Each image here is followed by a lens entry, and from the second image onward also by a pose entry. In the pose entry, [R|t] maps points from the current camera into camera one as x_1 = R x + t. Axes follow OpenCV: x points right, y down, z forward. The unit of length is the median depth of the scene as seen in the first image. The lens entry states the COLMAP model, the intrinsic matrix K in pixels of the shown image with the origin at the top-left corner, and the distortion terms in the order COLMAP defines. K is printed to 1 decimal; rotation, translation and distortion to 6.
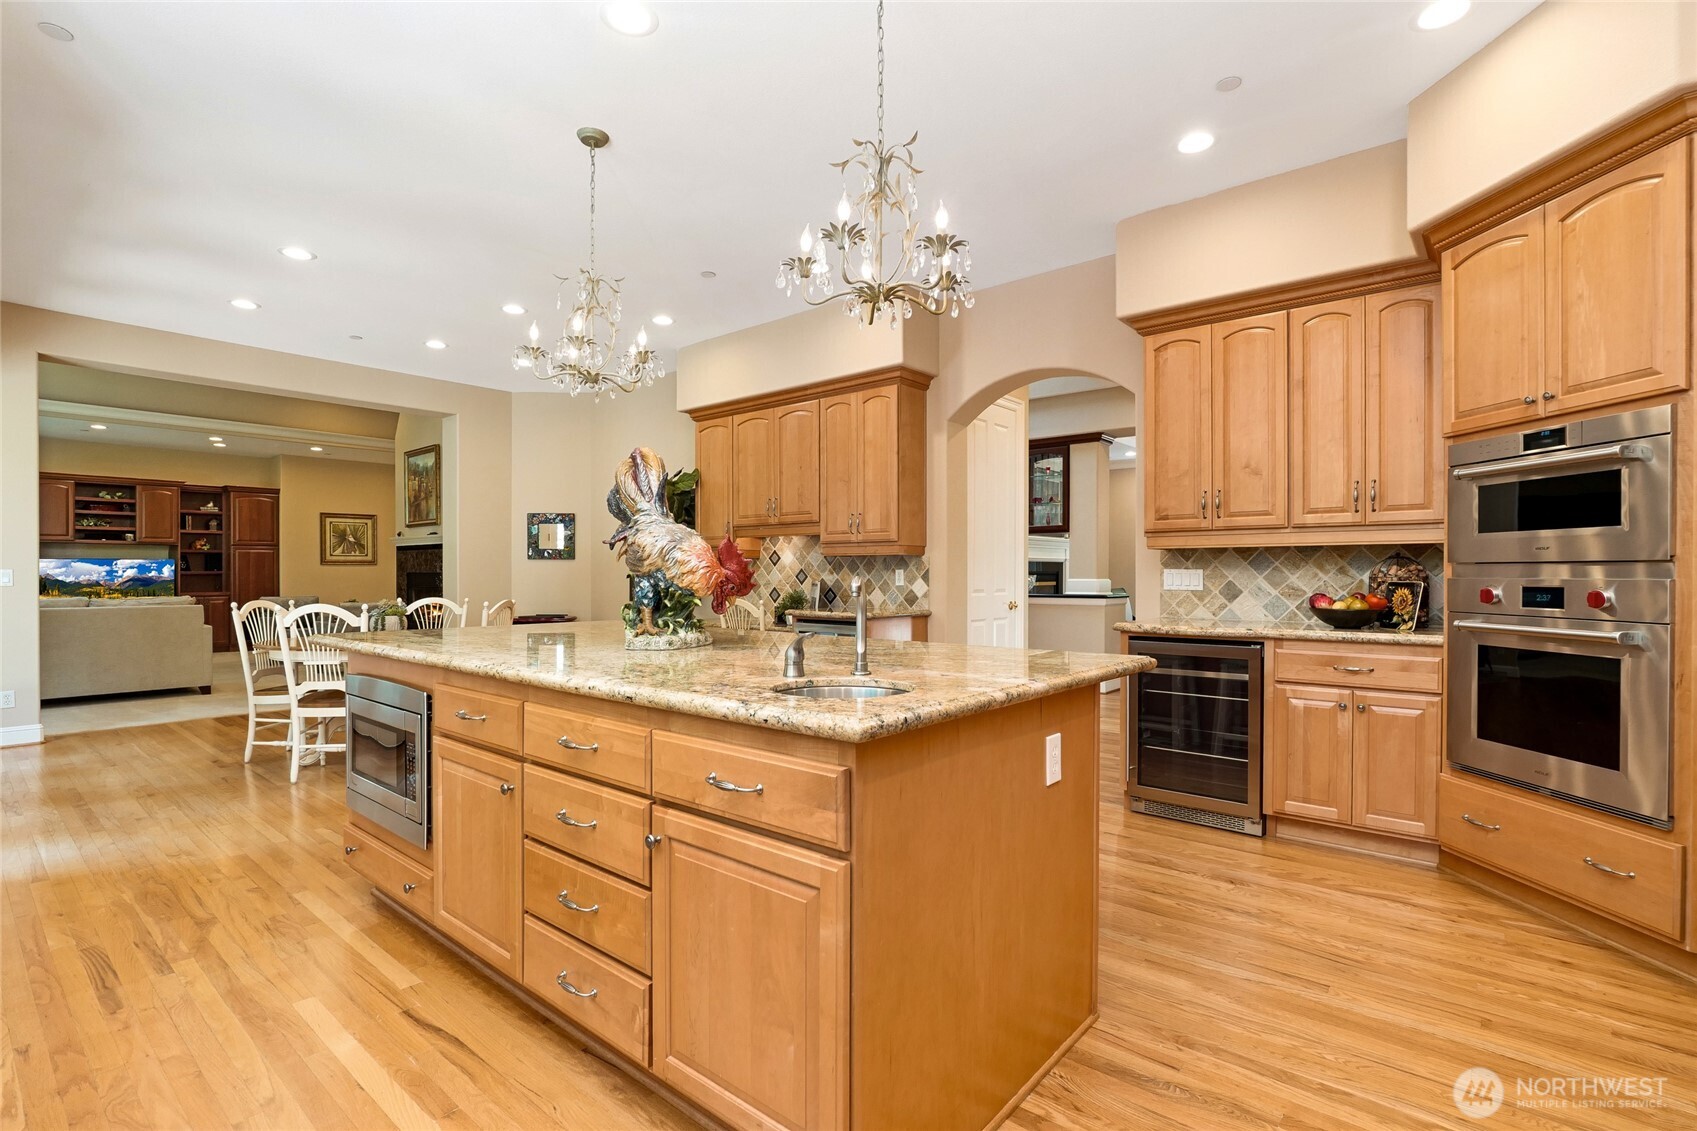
lens RADIAL K [[799.4, 0, 849.5], [0, 799.4, 579.6], [0, 0, 1]] dist [-0.016564, 0.003499]
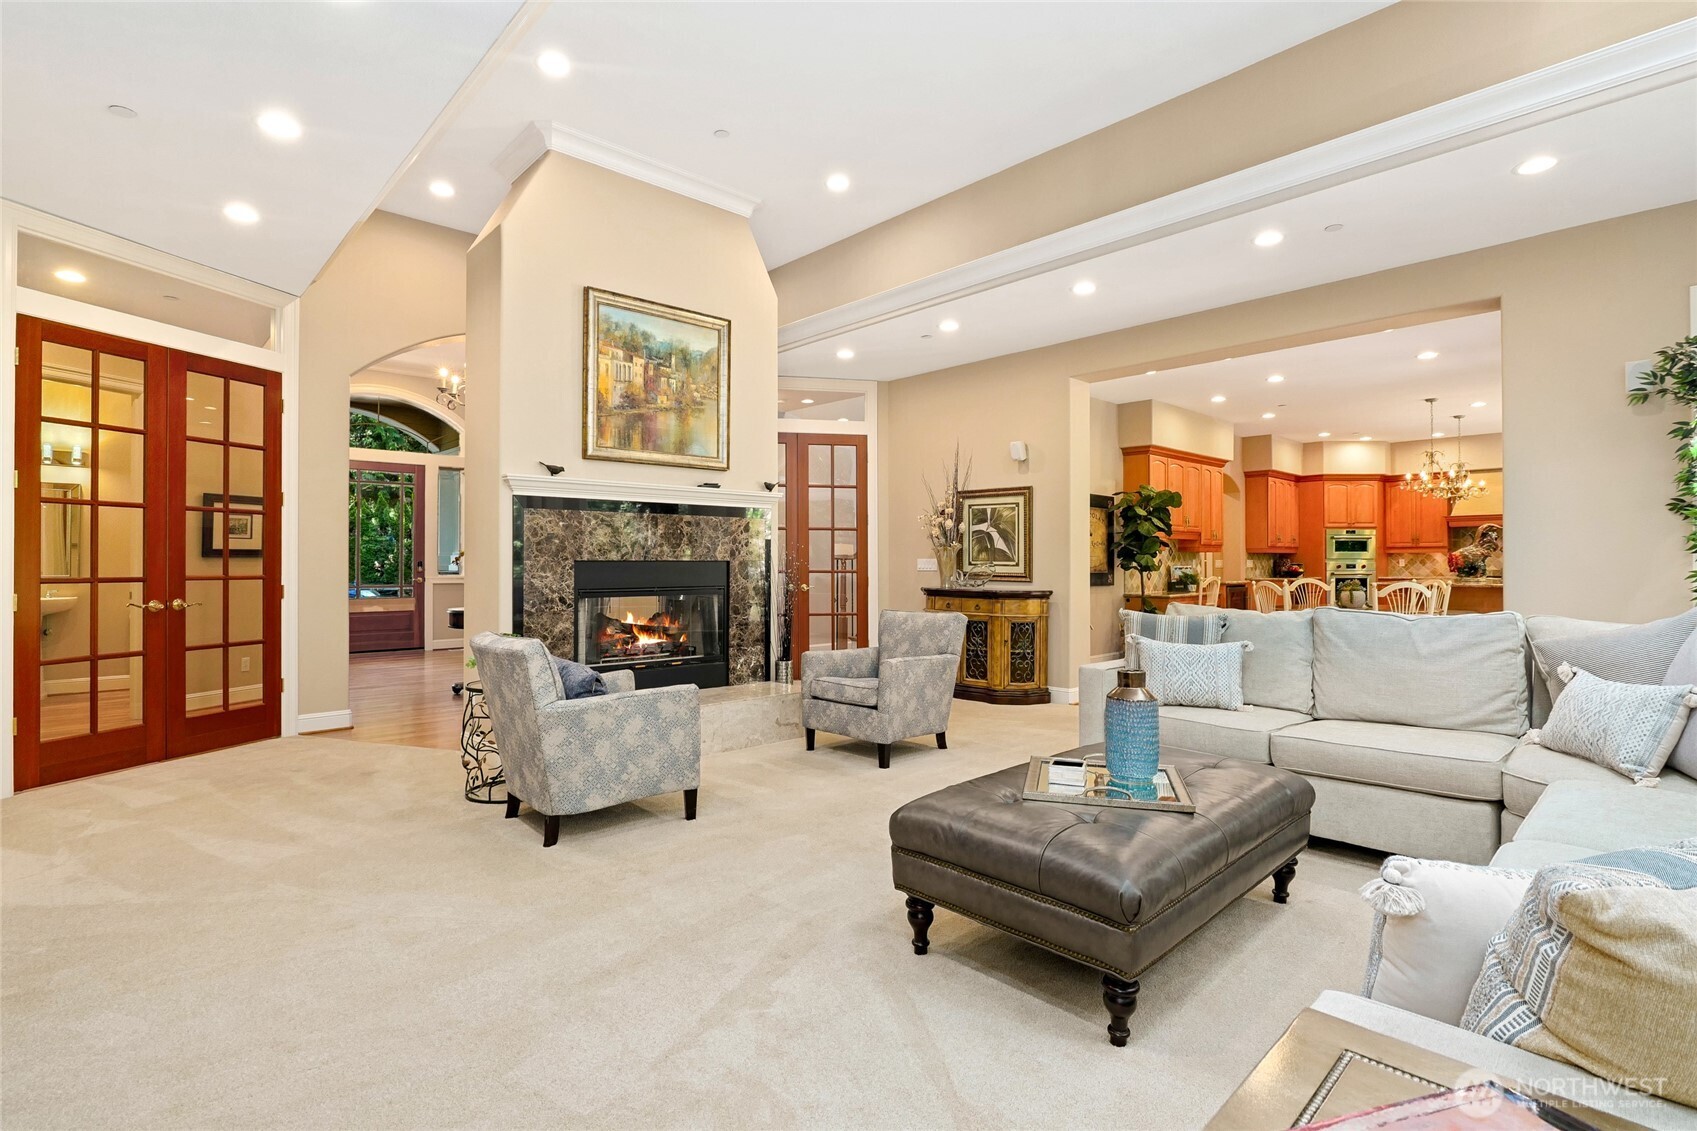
lens RADIAL K [[799.4, 0, 867.8], [0, 799.4, 556.1], [0, 0, 1]] dist [-0.016564, 0.003499]
pose [[0.100678, 0.005149, 0.994906, -3.037249], [0.009563, 0.999935, -0.006143, -0.026226], [-0.994873, 0.010133, 0.100622, 2.516330]]
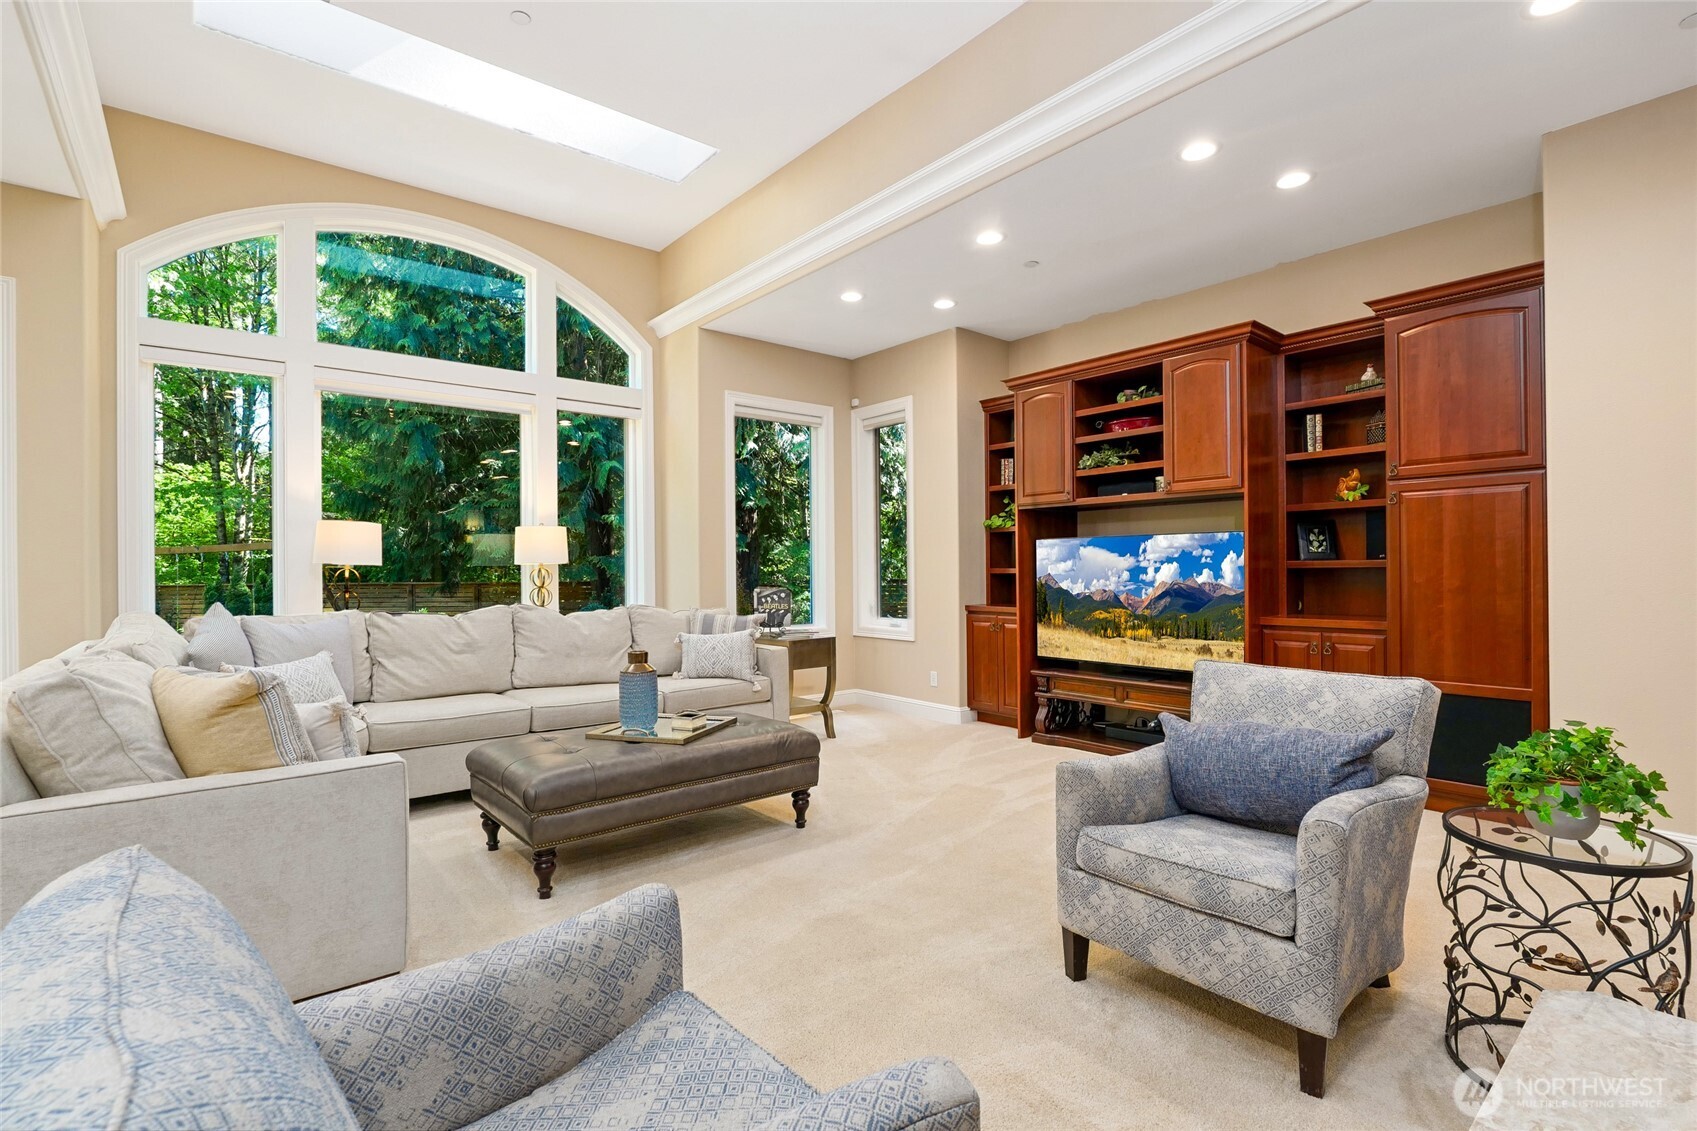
lens RADIAL K [[799.4, 0, 854.0], [0, 799.4, 553.8], [0, 0, 1]] dist [-0.016564, 0.003499]
pose [[-0.181148, 0.003189, -0.983451, -1.437560], [0.001991, 0.999994, 0.002876, -0.060919], [0.983454, -0.001437, -0.181153, 2.778463]]
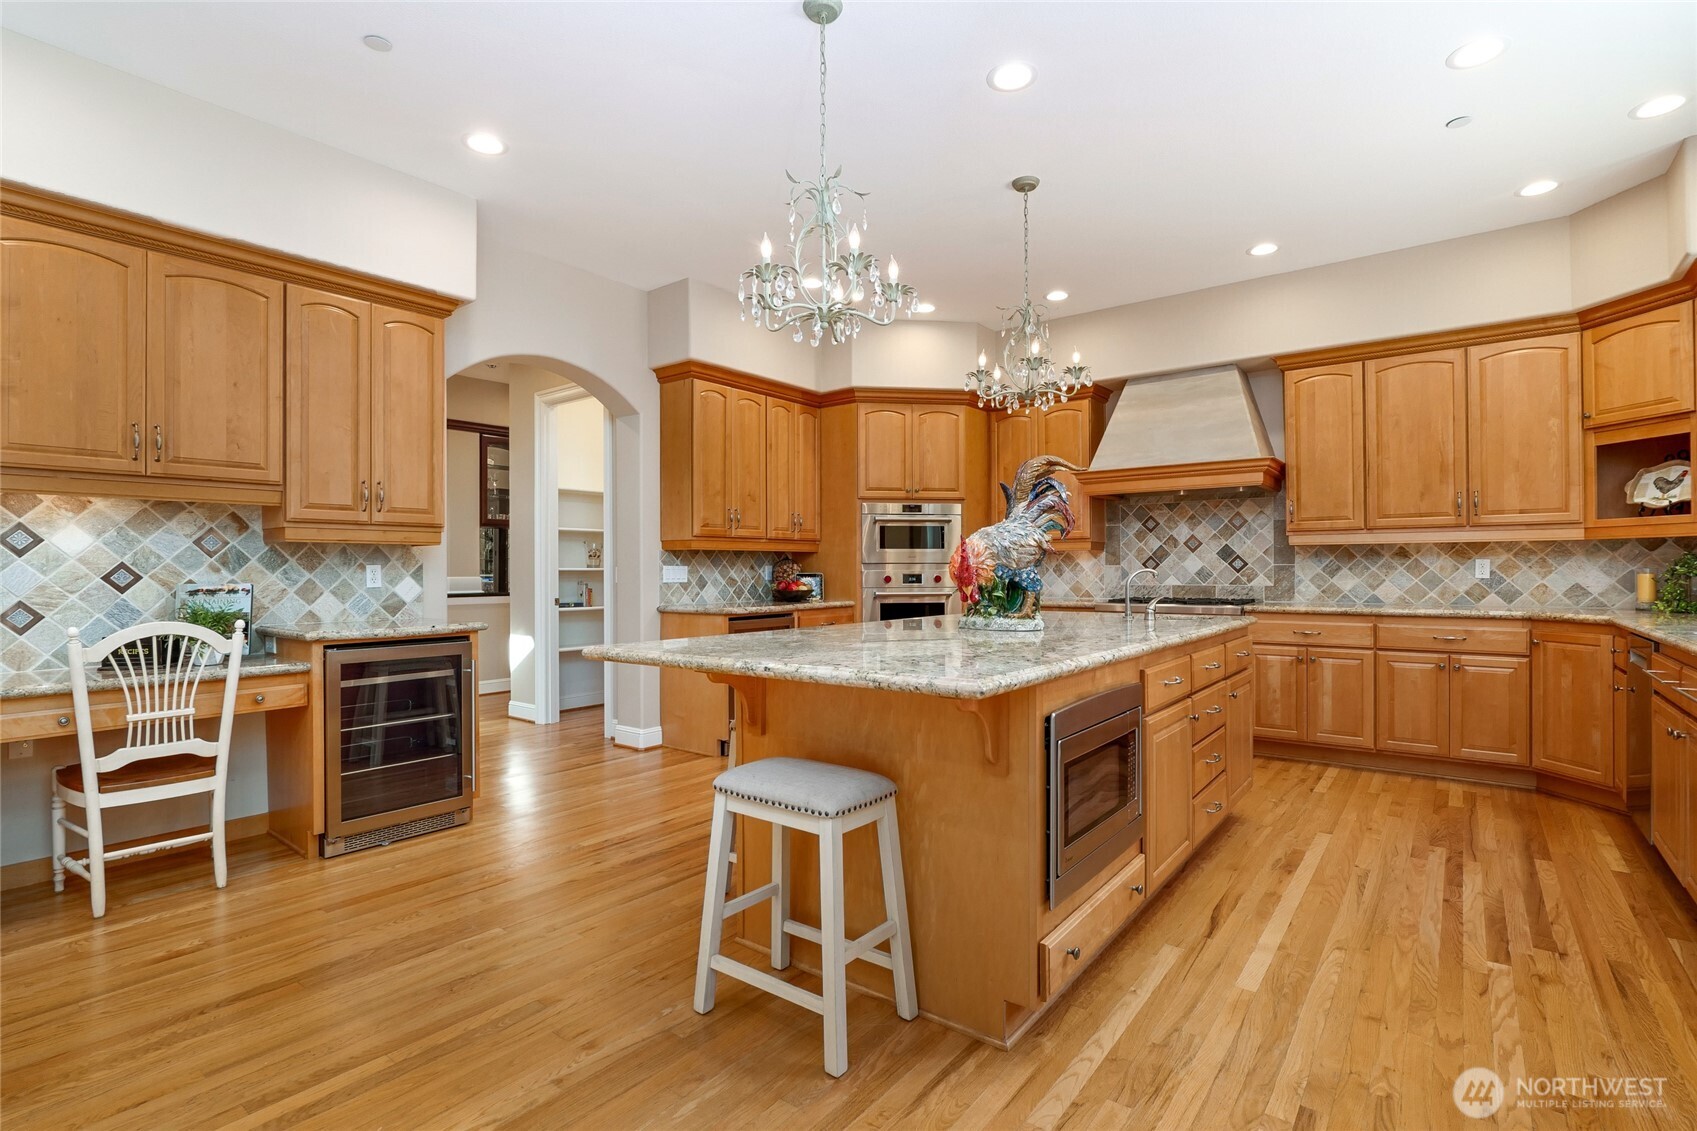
lens RADIAL K [[799.4, 0, 853.5], [0, 799.4, 569.4], [0, 0, 1]] dist [-0.016564, 0.003499]
pose [[-0.048921, -0.002110, 0.998800, -1.046229], [0.011578, 0.999929, 0.002679, -0.009129], [-0.998736, 0.011695, -0.048893, 0.962306]]
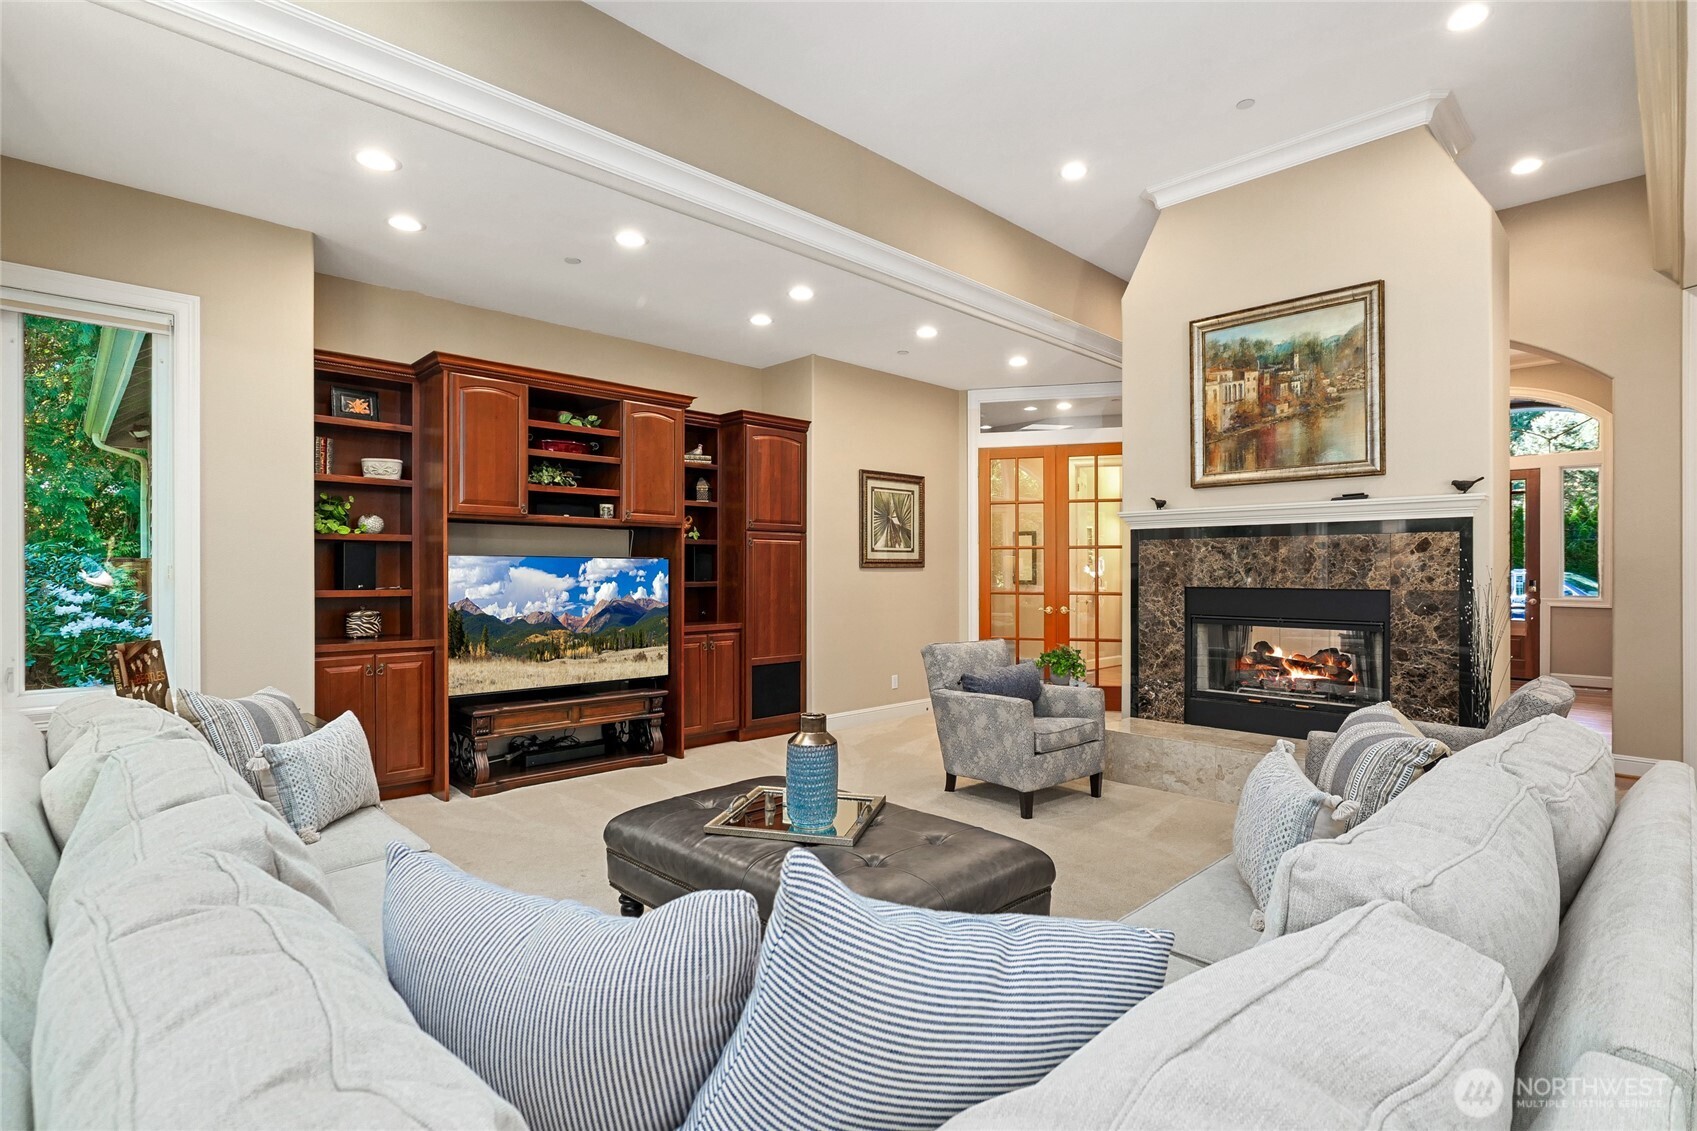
lens RADIAL K [[822.8, 0, 848.3], [0, 822.8, 574.5], [0, 0, 1]] dist [-0.011167, 0.004034]
pose [[0.997737, -0.003094, -0.067174, -2.252851], [0.002918, 0.999992, -0.002719, -0.051132], [0.067181, 0.002516, 0.997738, 1.655468]]
